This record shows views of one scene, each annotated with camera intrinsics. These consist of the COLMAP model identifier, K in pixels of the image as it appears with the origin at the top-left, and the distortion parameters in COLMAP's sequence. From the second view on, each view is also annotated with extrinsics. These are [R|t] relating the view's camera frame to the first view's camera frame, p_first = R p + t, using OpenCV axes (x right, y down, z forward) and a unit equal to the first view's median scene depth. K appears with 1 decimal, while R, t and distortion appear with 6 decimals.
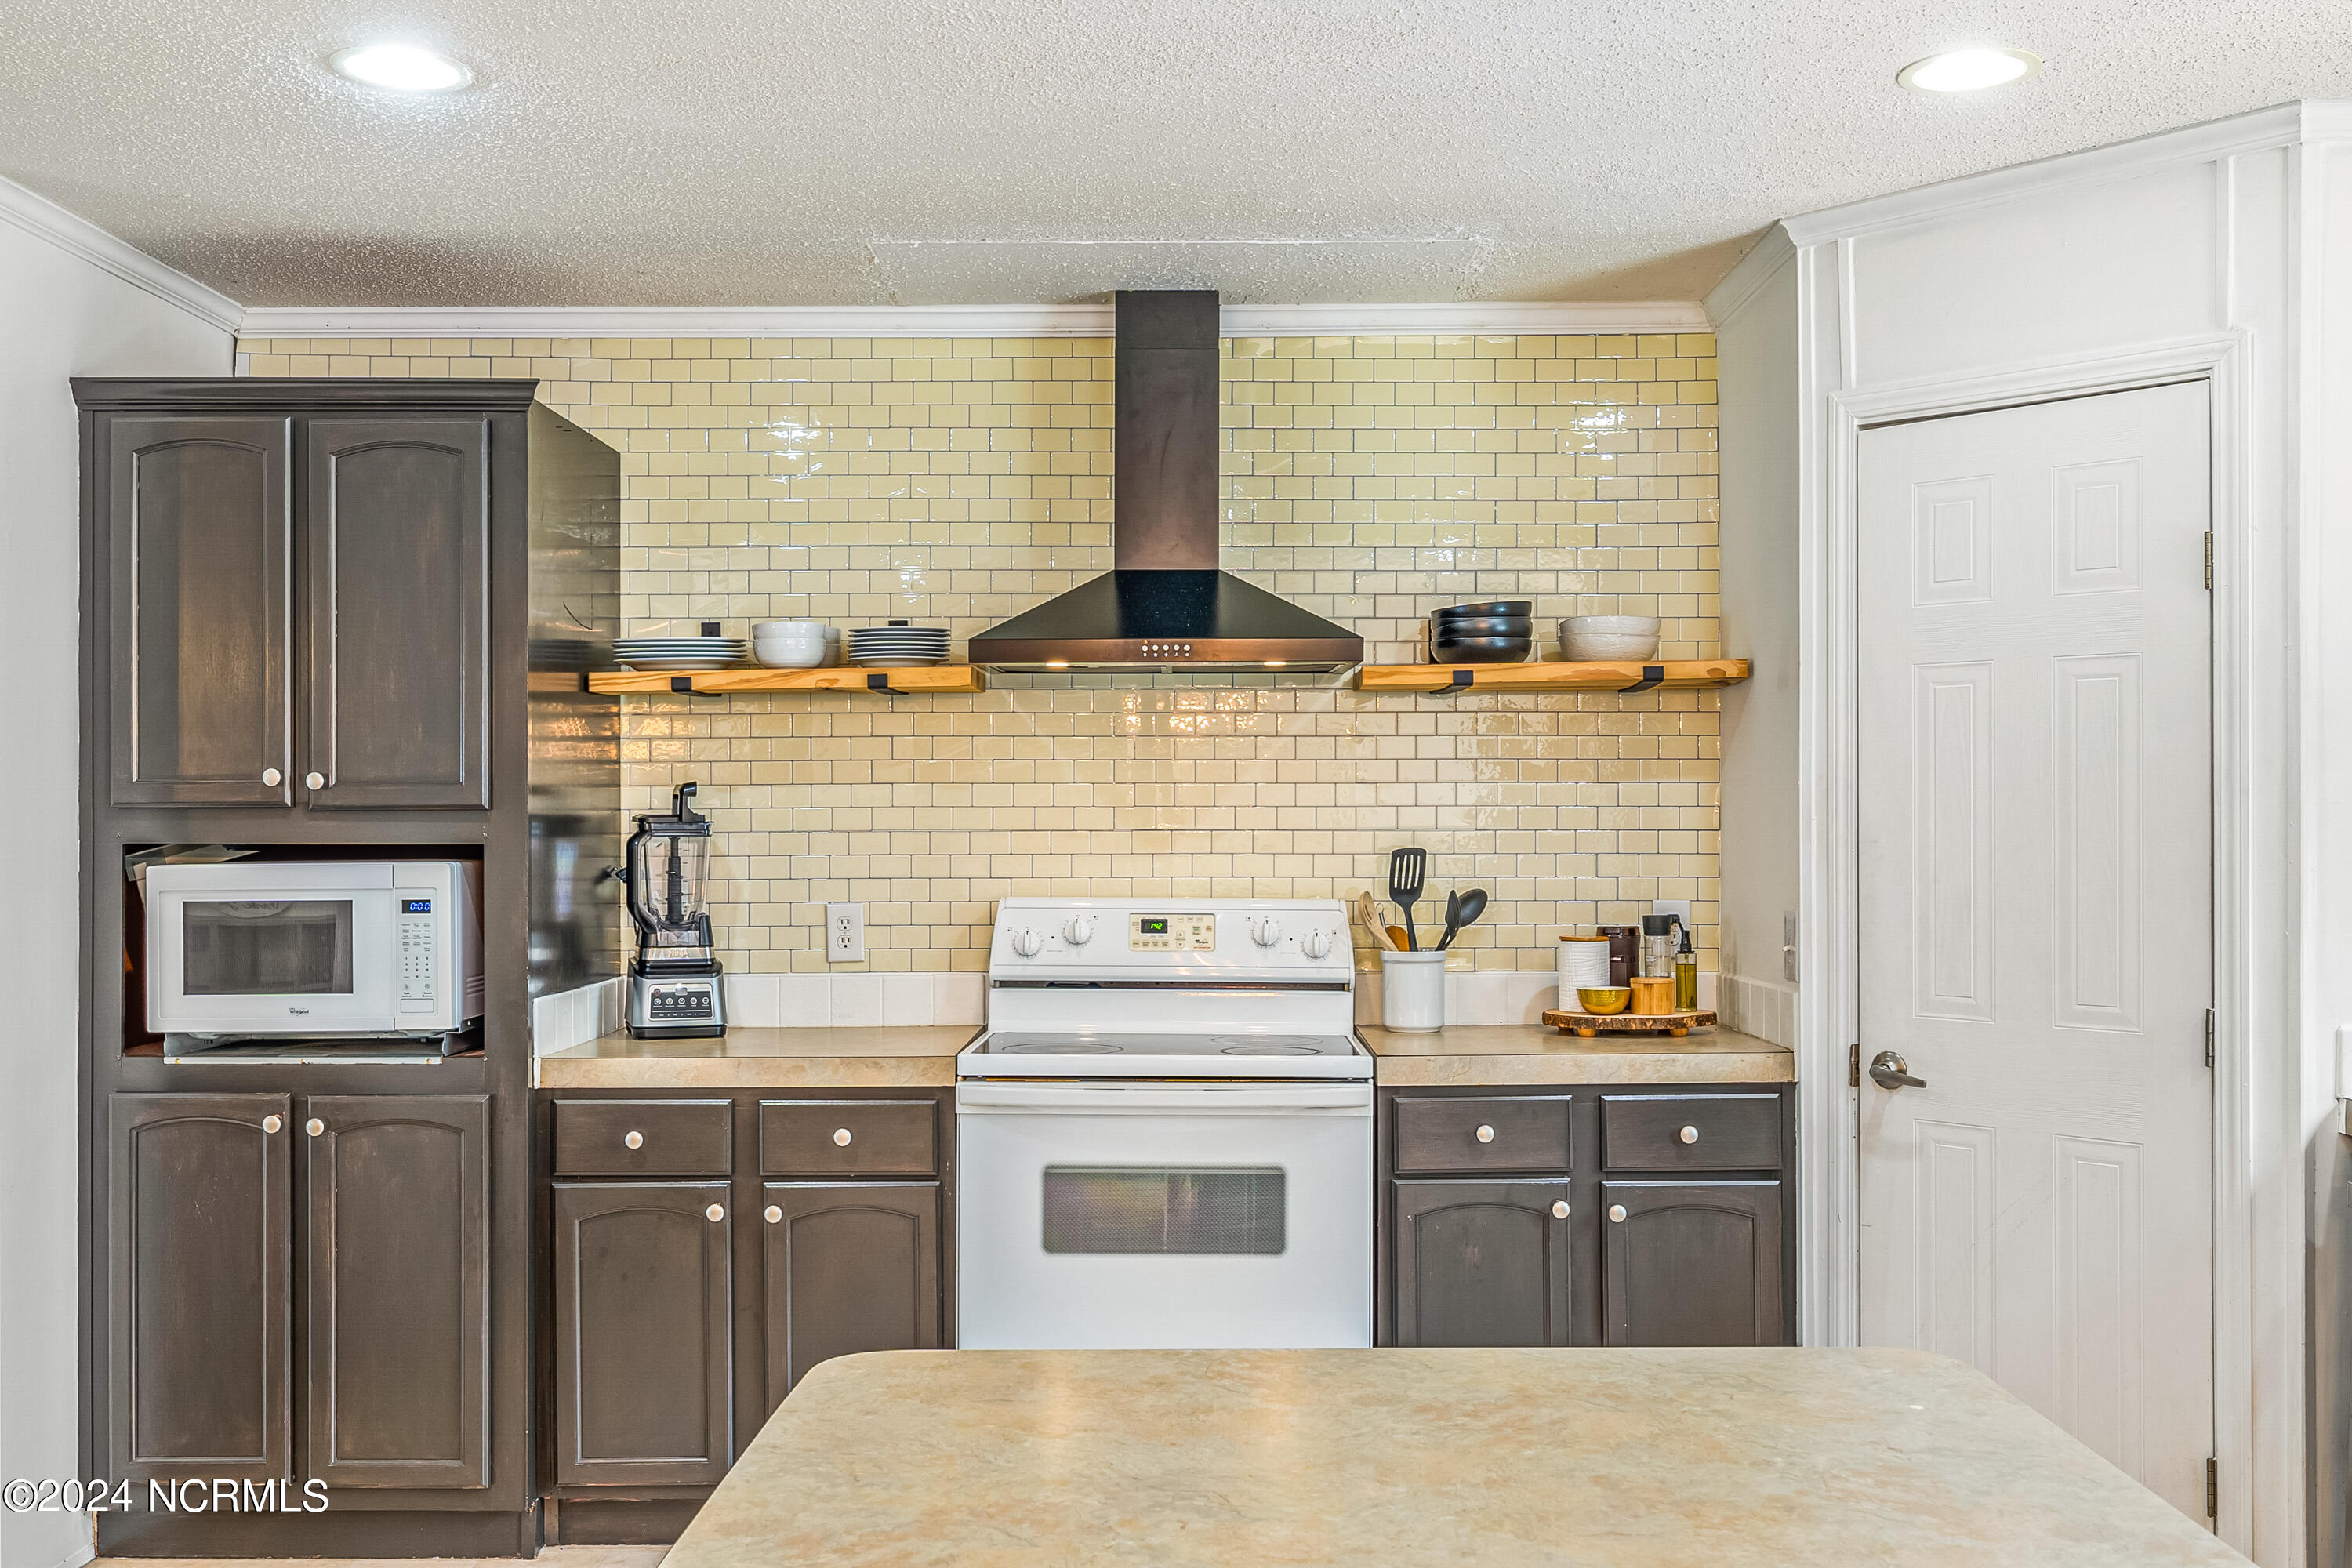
lens RADIAL K [[2226.0, 0, 1180.4], [0, 2226.0, 814.4], [0, 0, 1]] dist [0.008424, 0.005165]
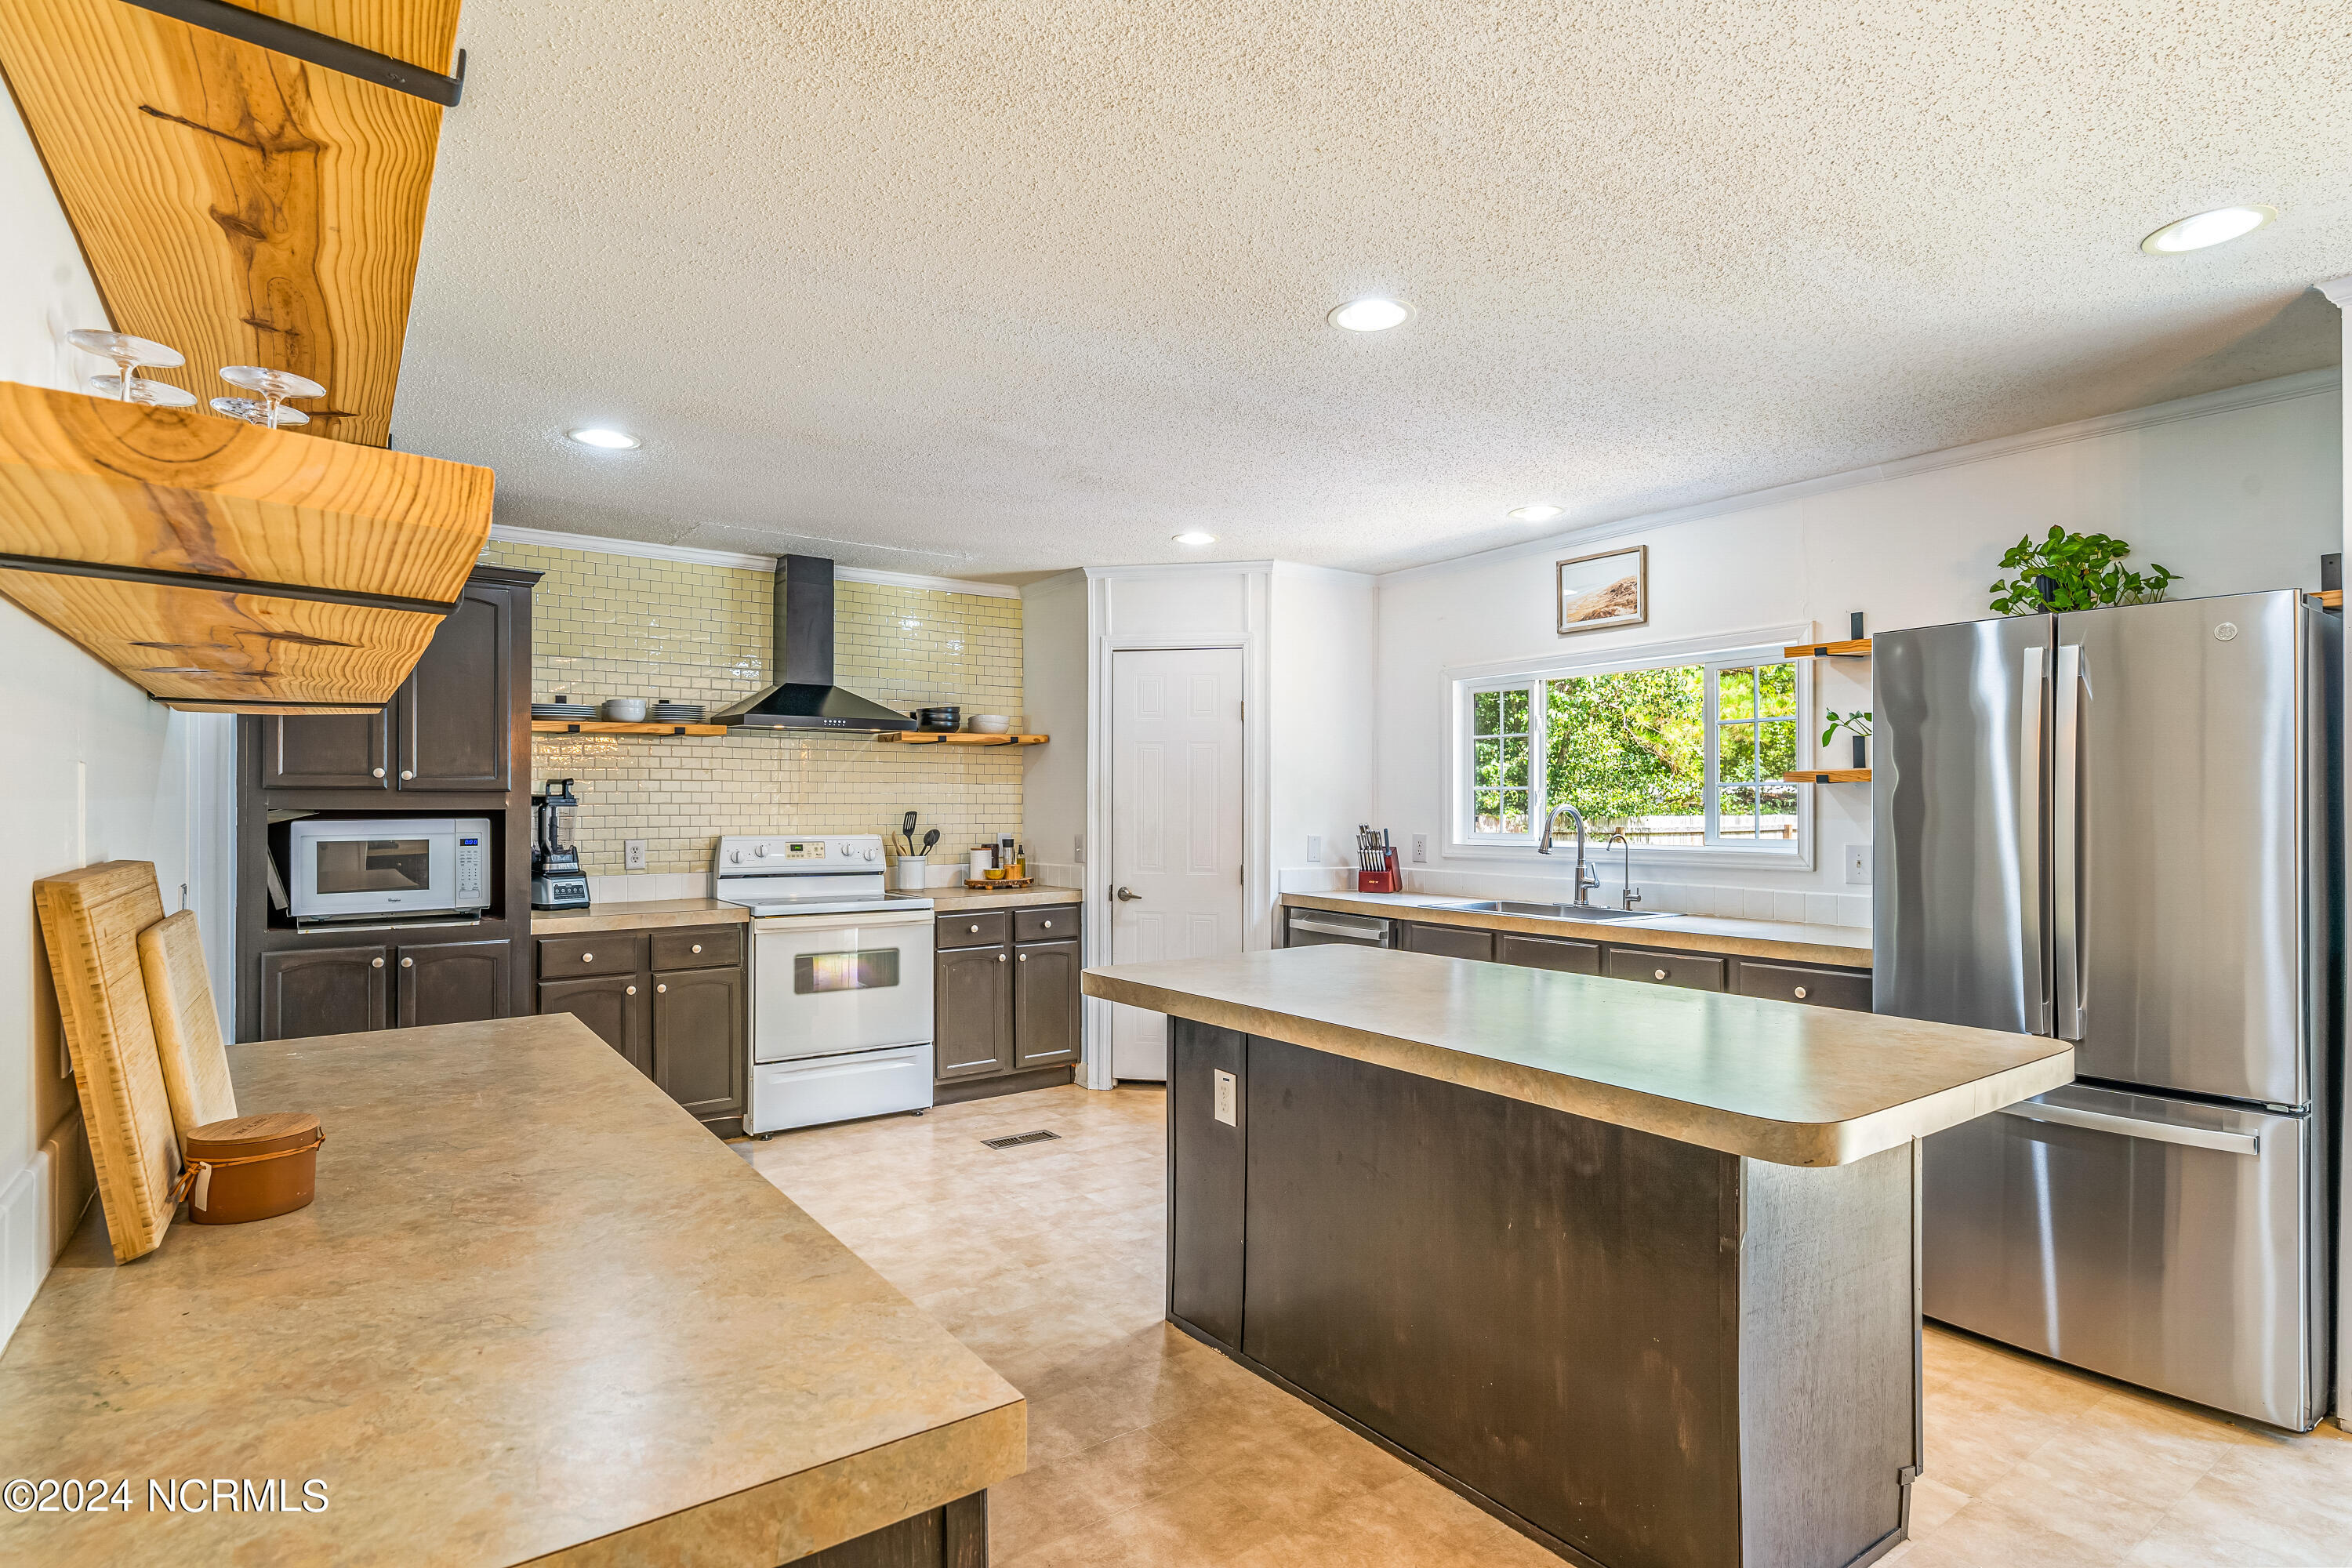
lens RADIAL K [[1198.6, 0, 1176.6], [0, 1198.6, 796.7], [0, 0, 1]] dist [0.004103, 0.000841]
pose [[0.806397, 0.005454, 0.591350, -0.414135], [-0.003576, 0.999984, -0.004347, 0.004299], [-0.591364, 0.001391, 0.806403, -0.163779]]
